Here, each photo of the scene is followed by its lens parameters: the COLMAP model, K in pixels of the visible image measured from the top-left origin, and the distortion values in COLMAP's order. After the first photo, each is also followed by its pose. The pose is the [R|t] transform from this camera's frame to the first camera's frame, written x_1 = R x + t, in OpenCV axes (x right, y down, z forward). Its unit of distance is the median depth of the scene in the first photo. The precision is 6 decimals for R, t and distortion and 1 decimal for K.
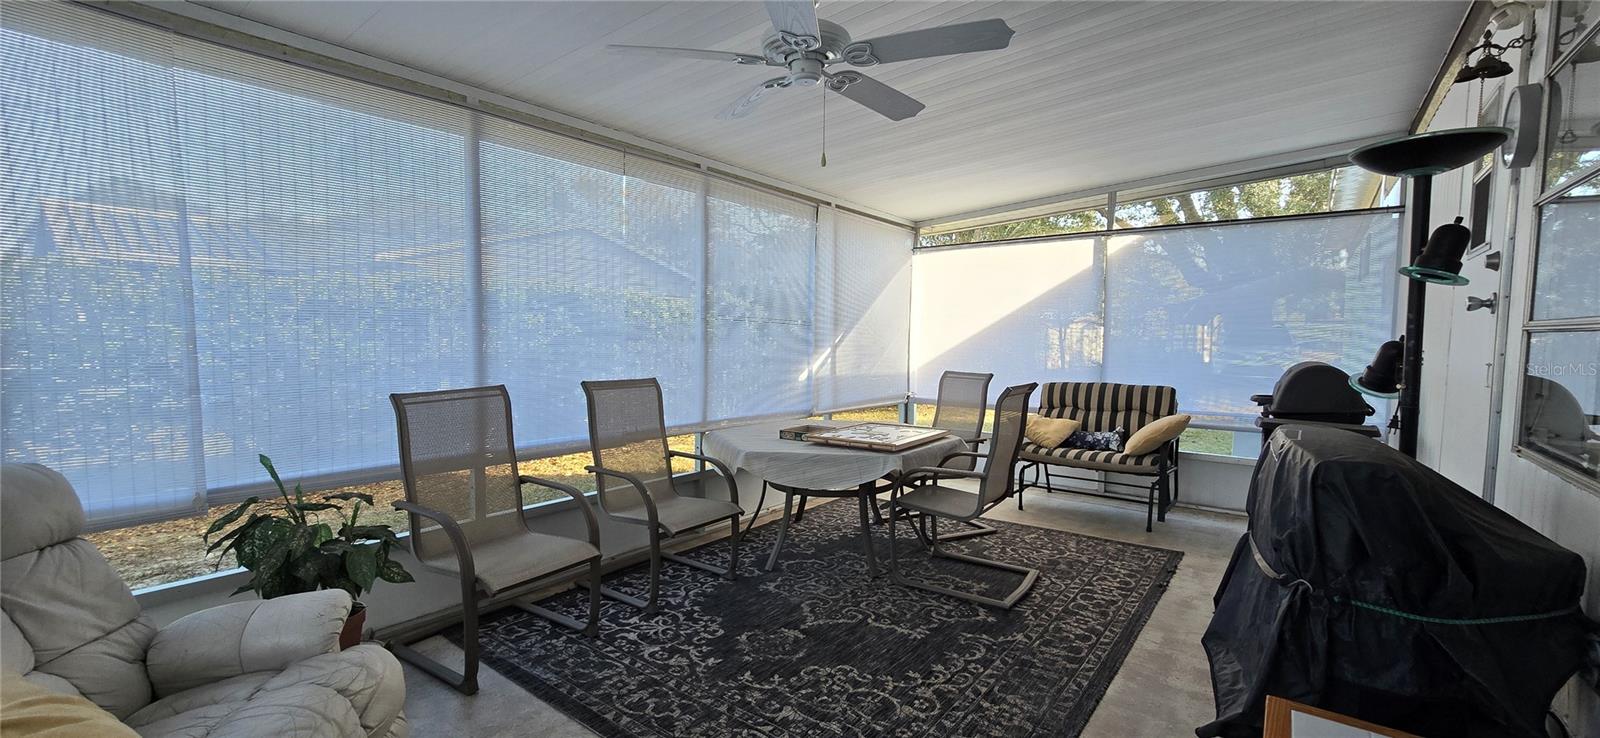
lens RADIAL K [[653.1, 0, 799.2], [0, 653.1, 365.8], [0, 0, 1]] dist [-0.004547, -0.000241]
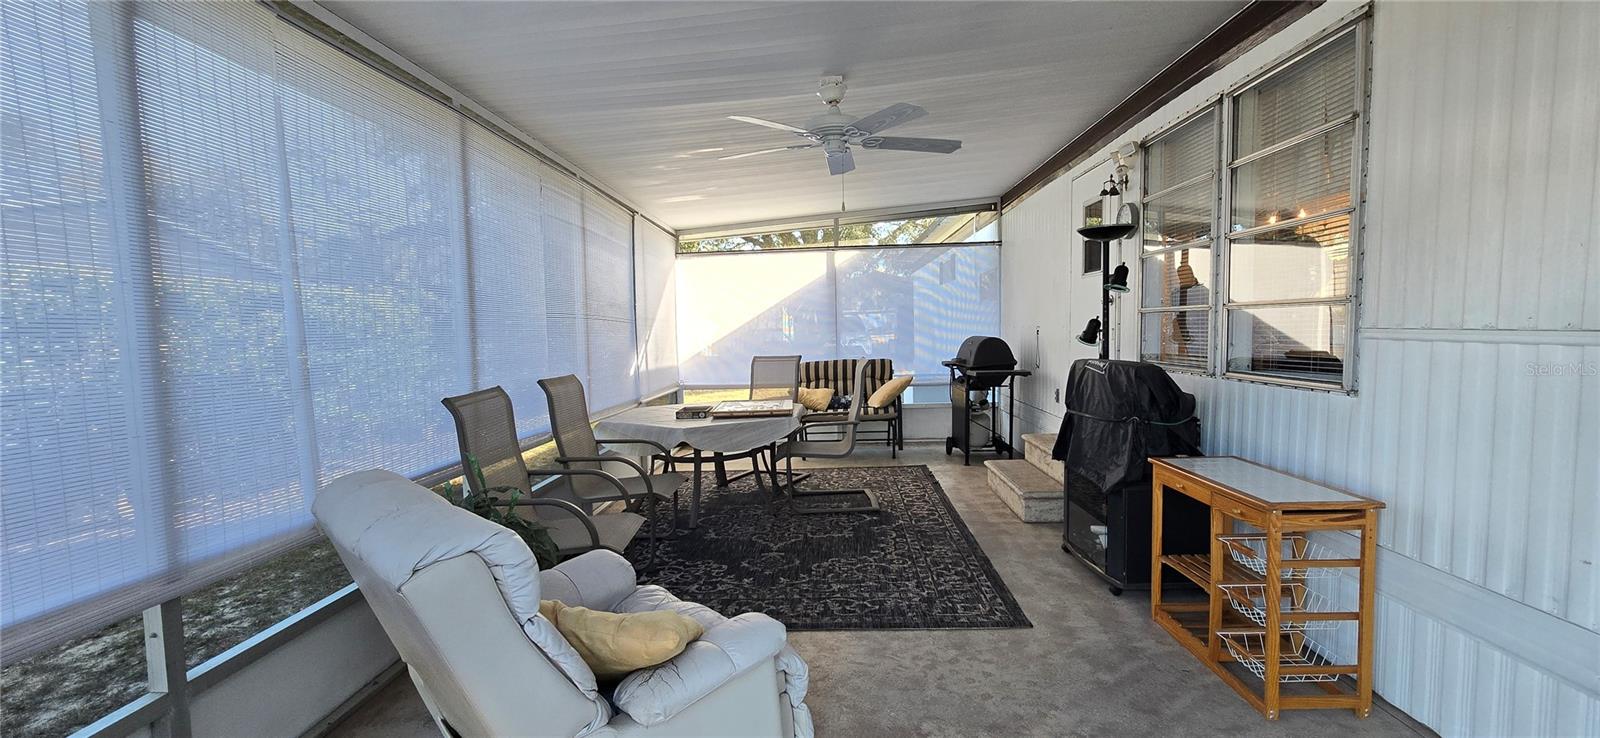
lens RADIAL K [[653.1, 0, 803.1], [0, 653.1, 374.1], [0, 0, 1]] dist [-0.004547, -0.000241]
pose [[0.818320, -0.071318, 0.570321, -0.445817], [0.061606, 0.997439, 0.036334, 0.001860], [-0.571452, 0.005402, 0.820618, -0.077419]]
